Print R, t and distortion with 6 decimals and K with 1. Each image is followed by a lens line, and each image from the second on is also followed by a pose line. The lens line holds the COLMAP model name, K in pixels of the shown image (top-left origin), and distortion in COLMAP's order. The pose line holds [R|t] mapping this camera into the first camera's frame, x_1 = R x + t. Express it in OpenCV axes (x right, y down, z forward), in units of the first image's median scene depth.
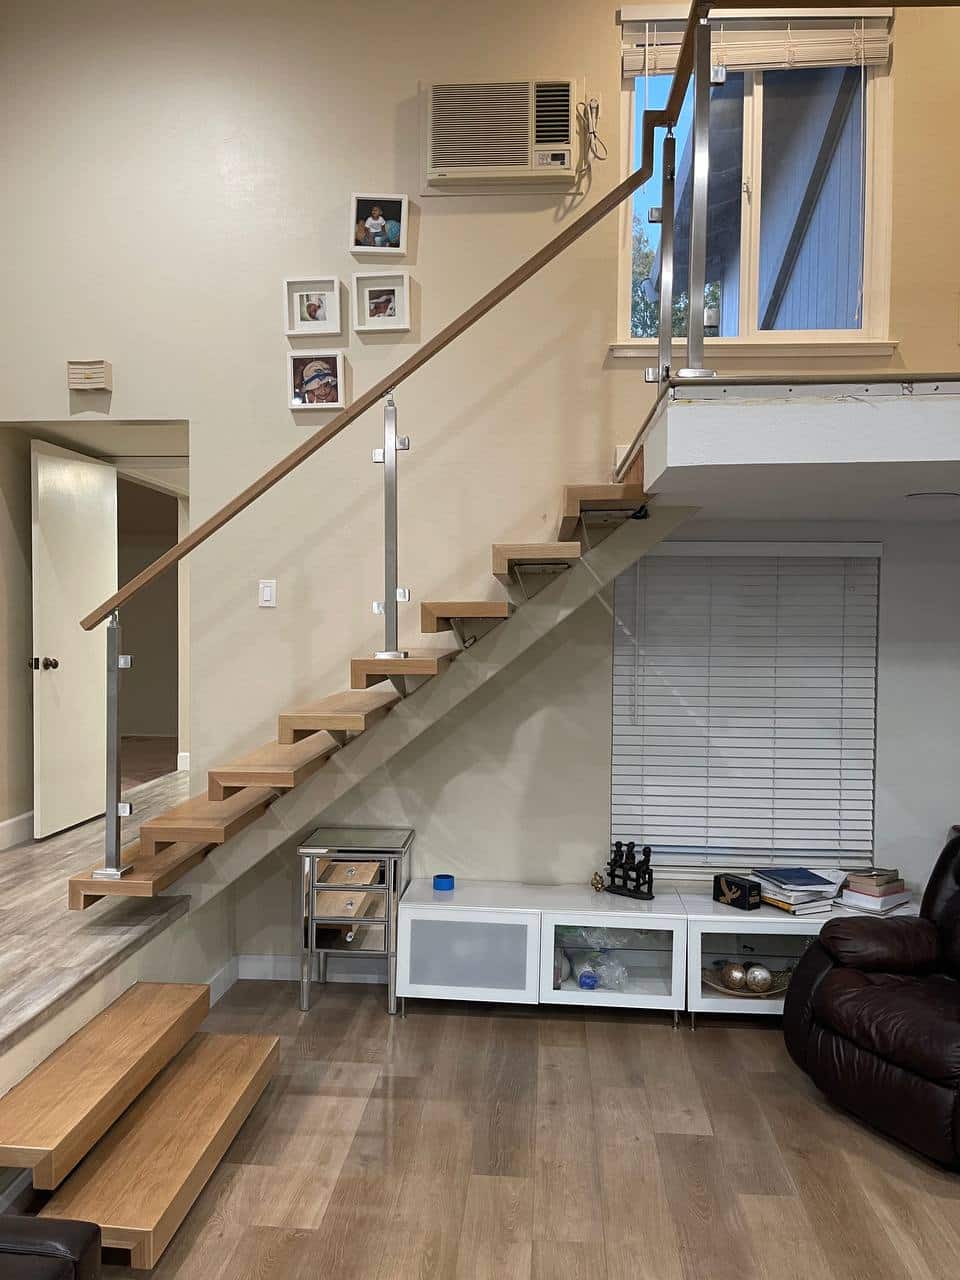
lens RADIAL K [[964.6, 0, 472.5], [0, 964.6, 644.8], [0, 0, 1]] dist [0.010006, -0.024315]
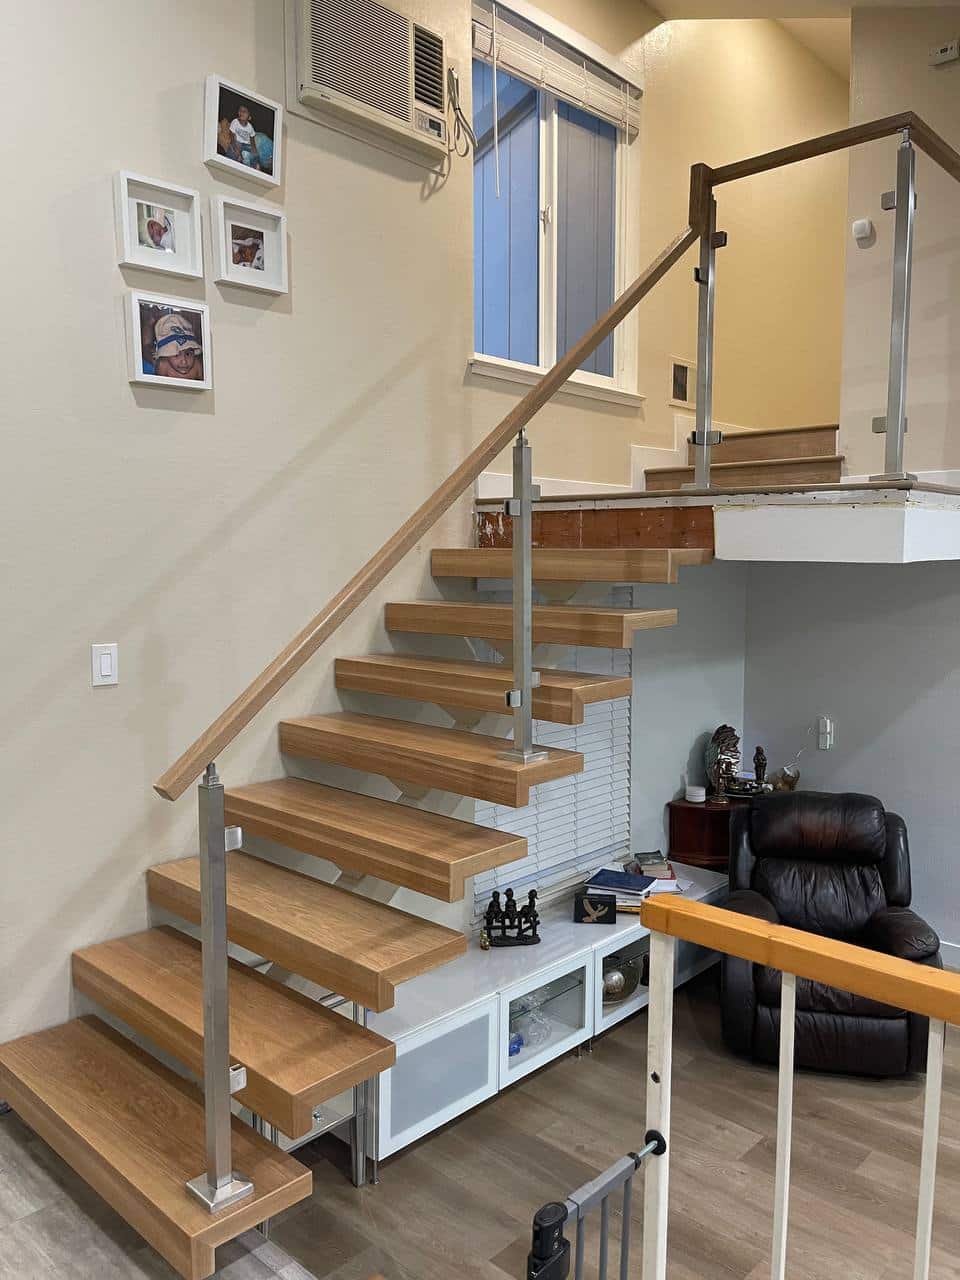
lens RADIAL K [[964.6, 0, 476.9], [0, 964.6, 642.0], [0, 0, 1]] dist [0.010006, -0.024315]
pose [[0.630814, -0.078279, 0.771975, -0.564838], [0.020808, 0.996247, 0.084017, -0.120617], [-0.775655, -0.036936, 0.630075, 0.410909]]
